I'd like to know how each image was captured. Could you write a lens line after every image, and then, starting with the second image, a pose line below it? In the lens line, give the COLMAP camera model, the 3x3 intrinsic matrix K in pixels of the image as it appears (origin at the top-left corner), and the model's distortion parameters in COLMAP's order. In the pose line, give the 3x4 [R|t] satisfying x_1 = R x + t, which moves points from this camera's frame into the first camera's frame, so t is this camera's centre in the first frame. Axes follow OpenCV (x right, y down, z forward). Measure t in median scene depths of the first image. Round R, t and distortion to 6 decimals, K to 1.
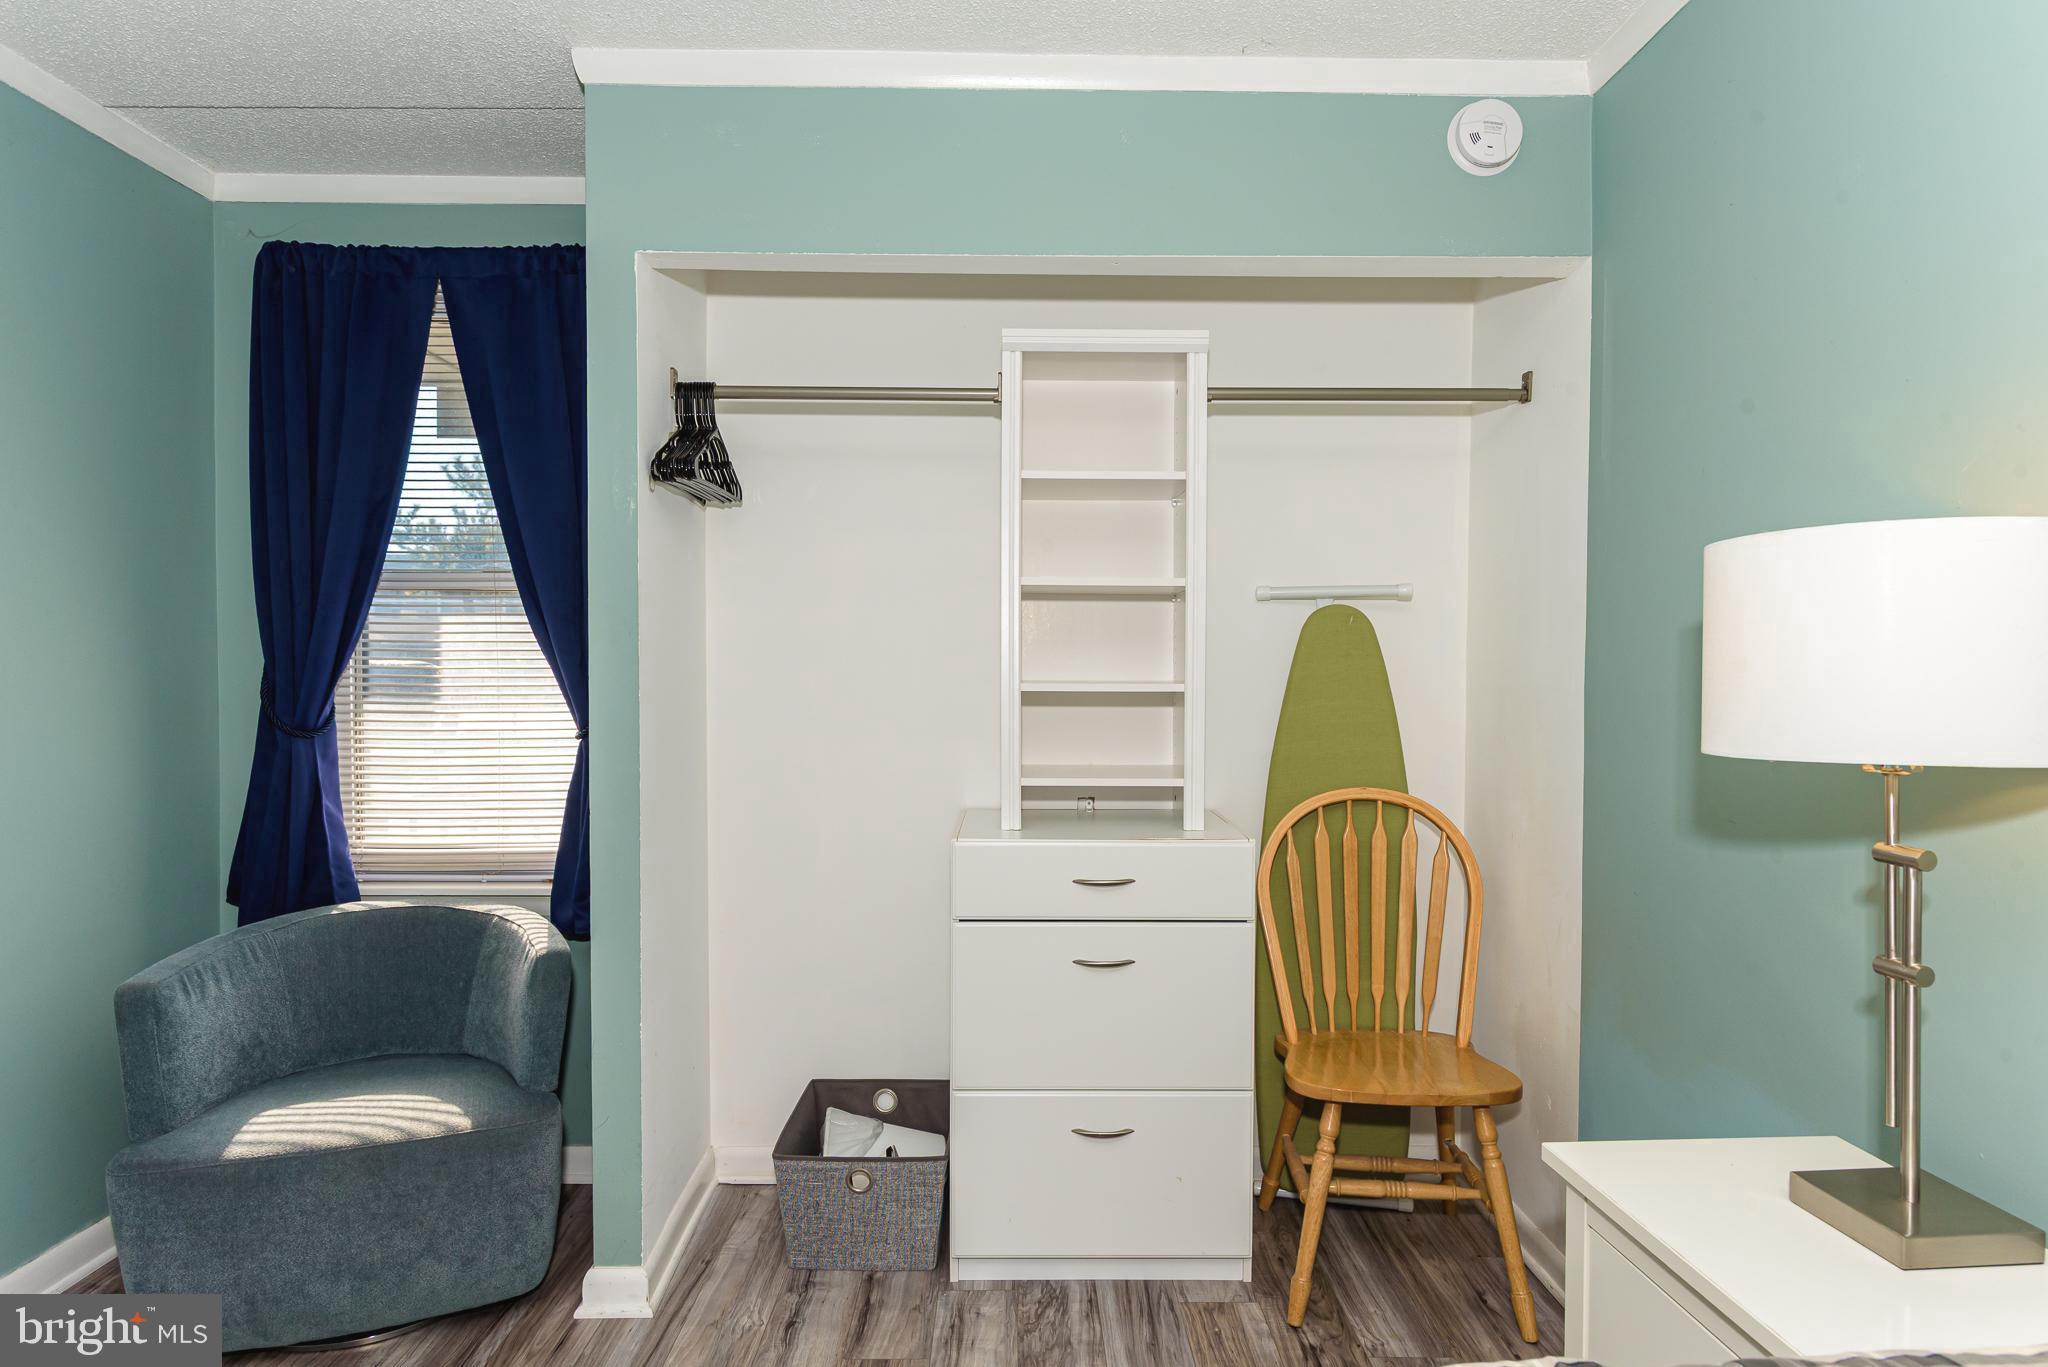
lens RADIAL K [[1177.3, 0, 1018.2], [0, 1177.3, 688.5], [0, 0, 1]] dist [0.008810, -0.000347]
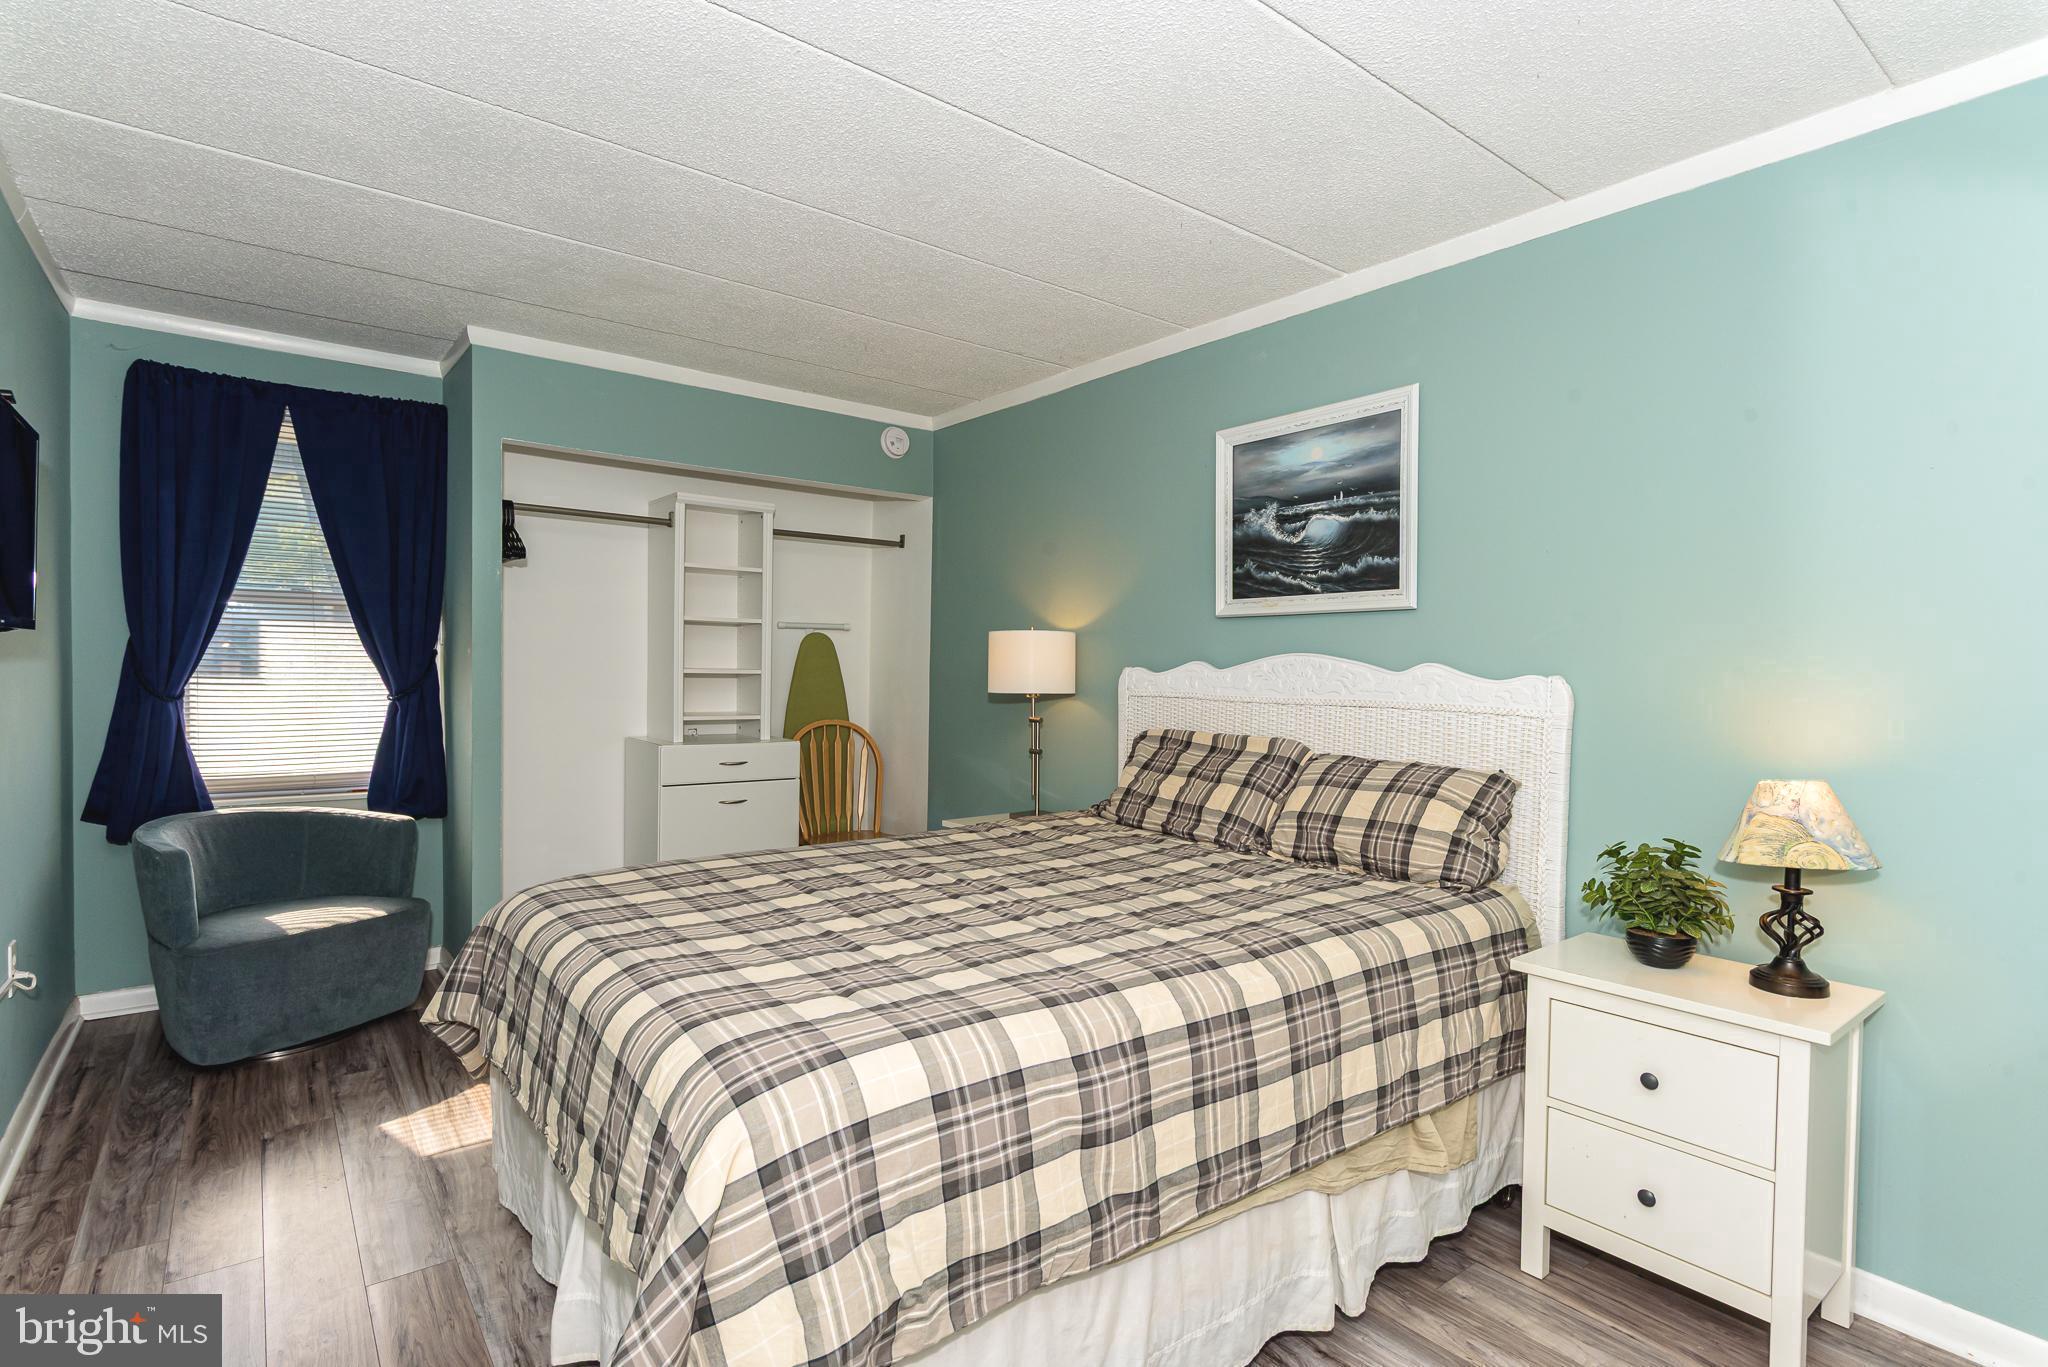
lens RADIAL K [[1037.4, 0, 1026.5], [0, 1037.4, 687.1], [0, 0, 1]] dist [0.007202, -0.001332]
pose [[0.793547, -0.002556, 0.608503, -0.595461], [-0.005098, 0.999928, 0.010849, 0.004485], [-0.608487, -0.011711, 0.793477, -0.738832]]
